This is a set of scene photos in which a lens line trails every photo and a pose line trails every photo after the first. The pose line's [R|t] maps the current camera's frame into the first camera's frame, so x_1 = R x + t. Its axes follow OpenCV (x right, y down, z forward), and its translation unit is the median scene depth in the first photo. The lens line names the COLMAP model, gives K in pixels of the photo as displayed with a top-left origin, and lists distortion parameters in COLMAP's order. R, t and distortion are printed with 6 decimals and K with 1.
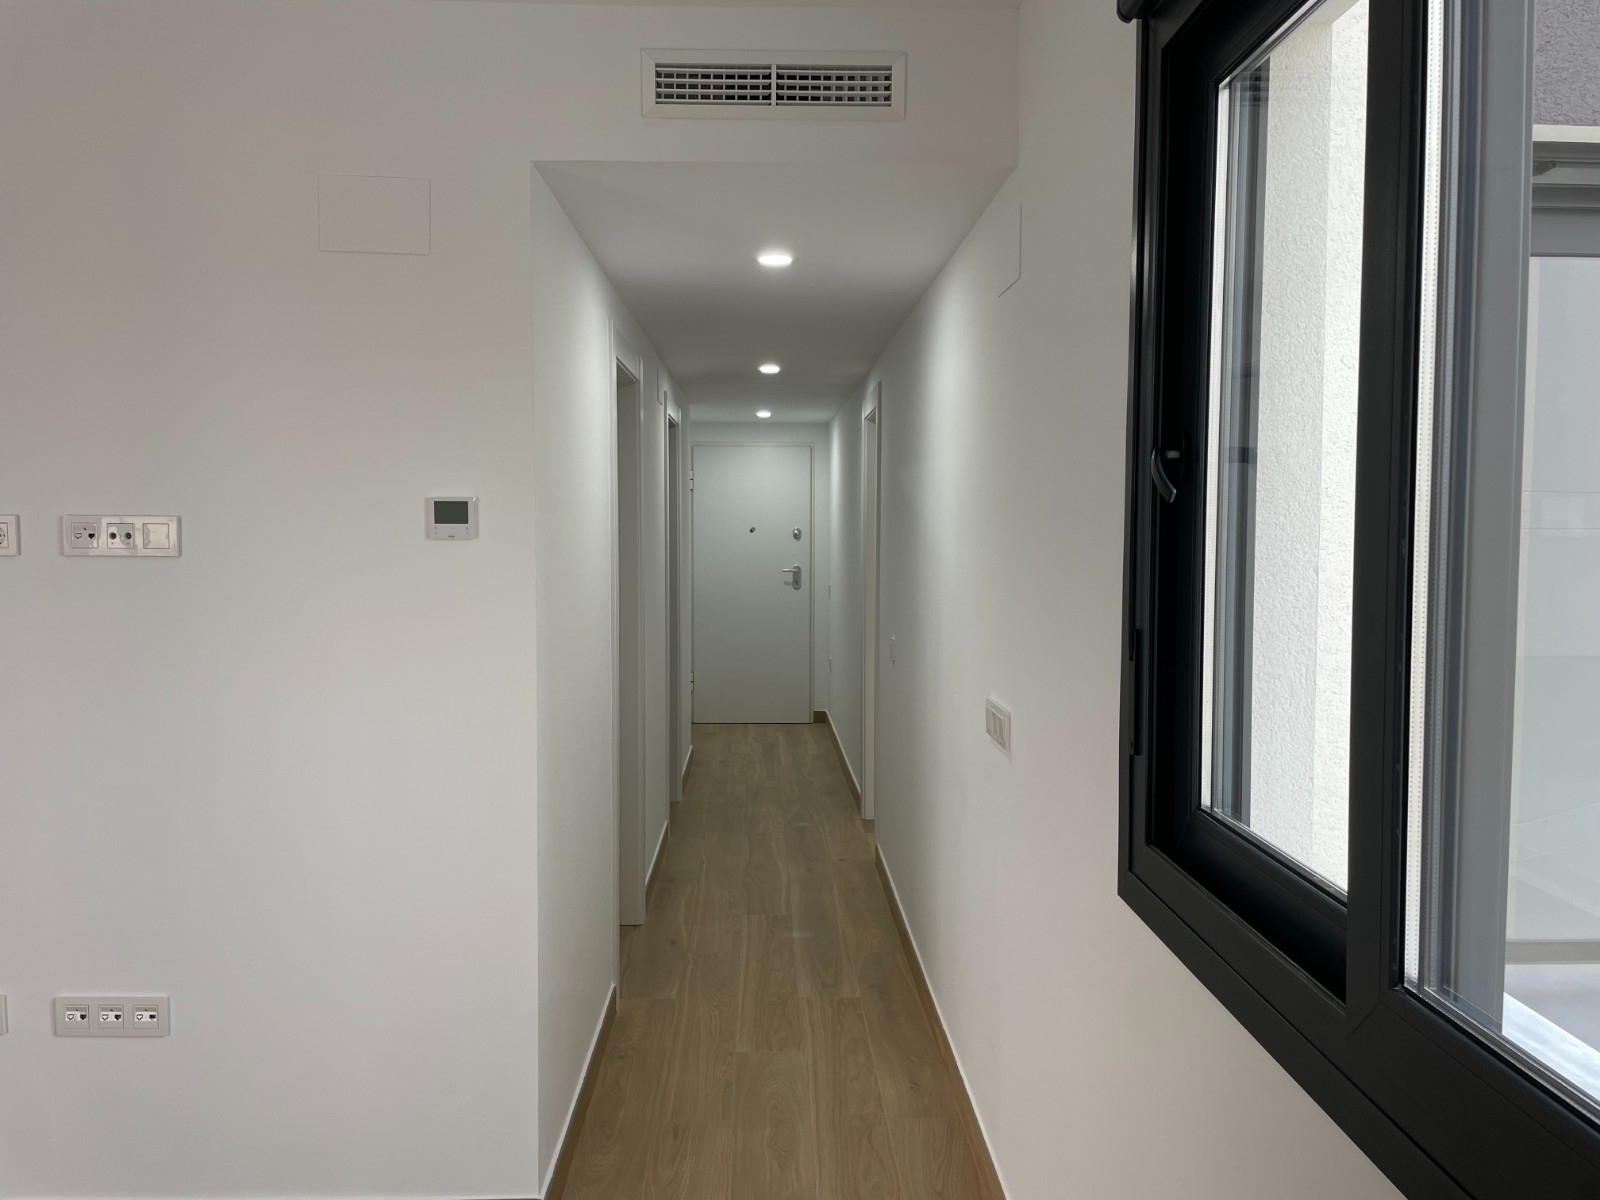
lens RADIAL K [[1199.4, 0, 792.3], [0, 1199.4, 584.5], [0, 0, 1]] dist [0.109676, -0.159937]
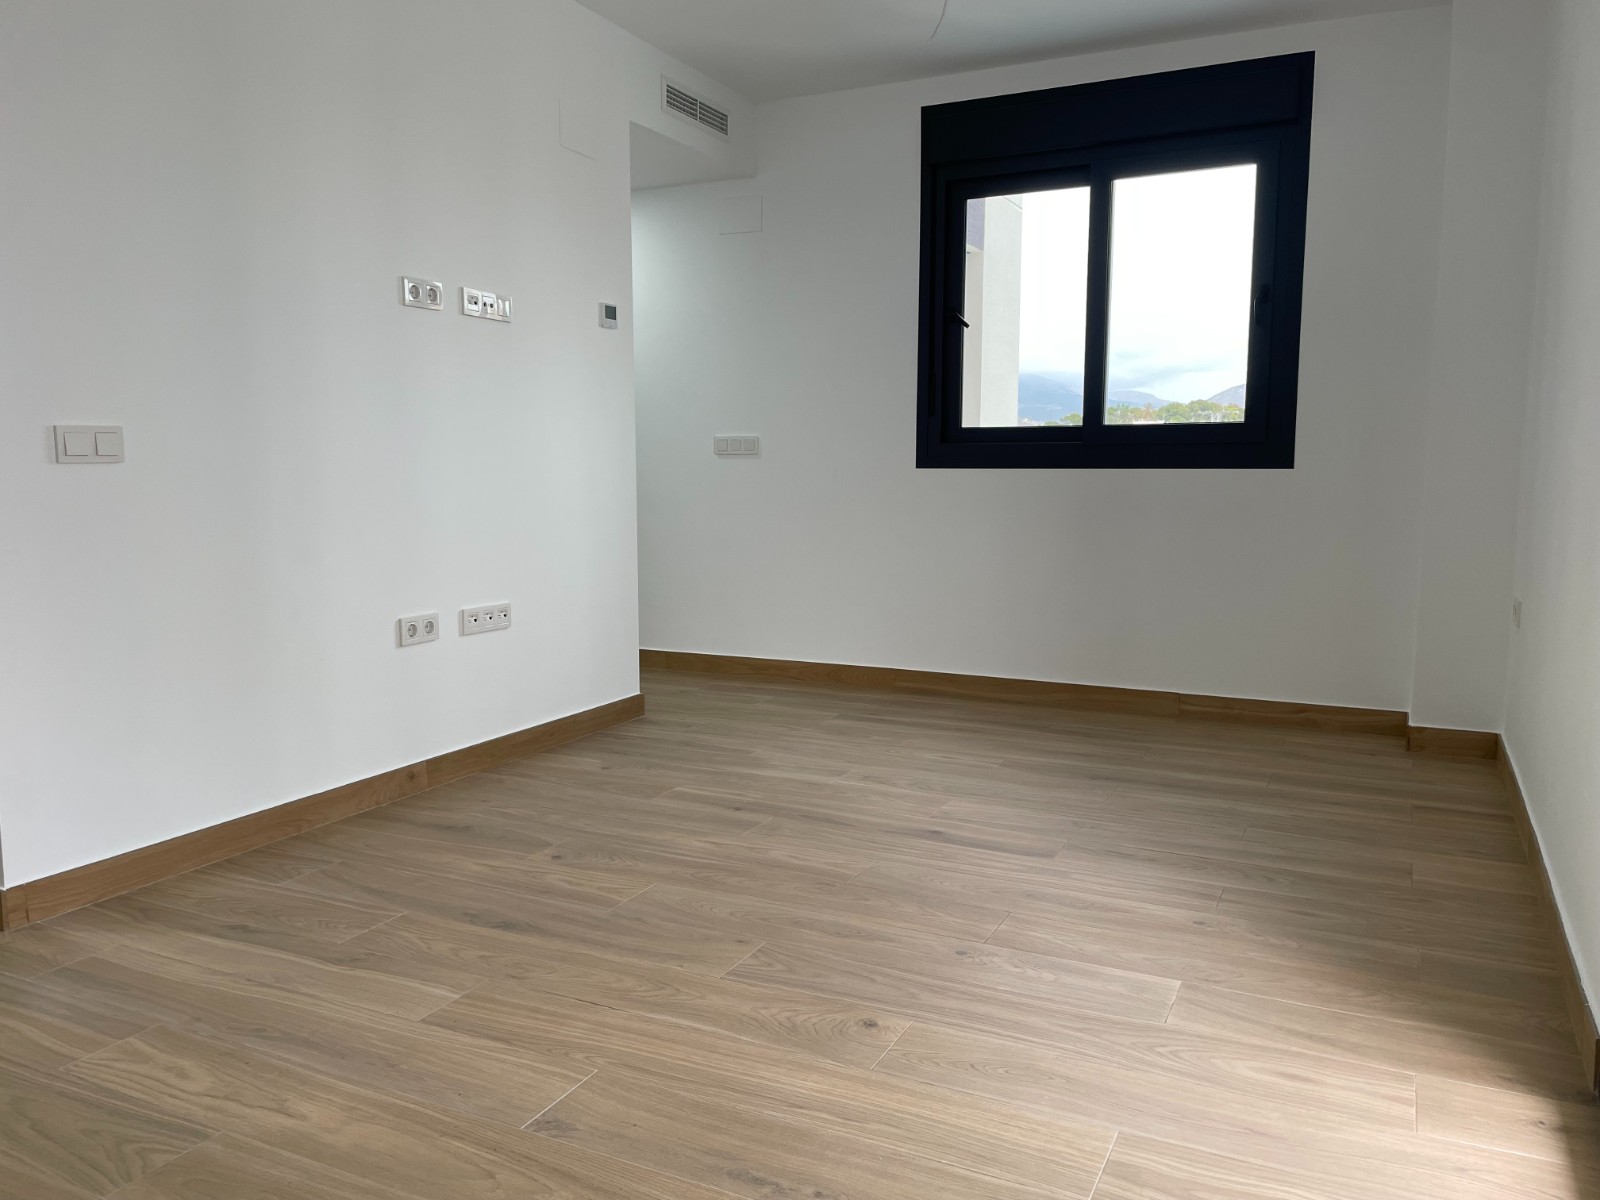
lens RADIAL K [[1199.4, 0, 792.3], [0, 1199.4, 584.5], [0, 0, 1]] dist [0.109676, -0.159937]
pose [[0.476748, -0.090857, 0.874332, -1.739427], [0.046628, 0.995858, 0.078060, 0.211405], [-0.877803, 0.003553, 0.479009, -0.080556]]
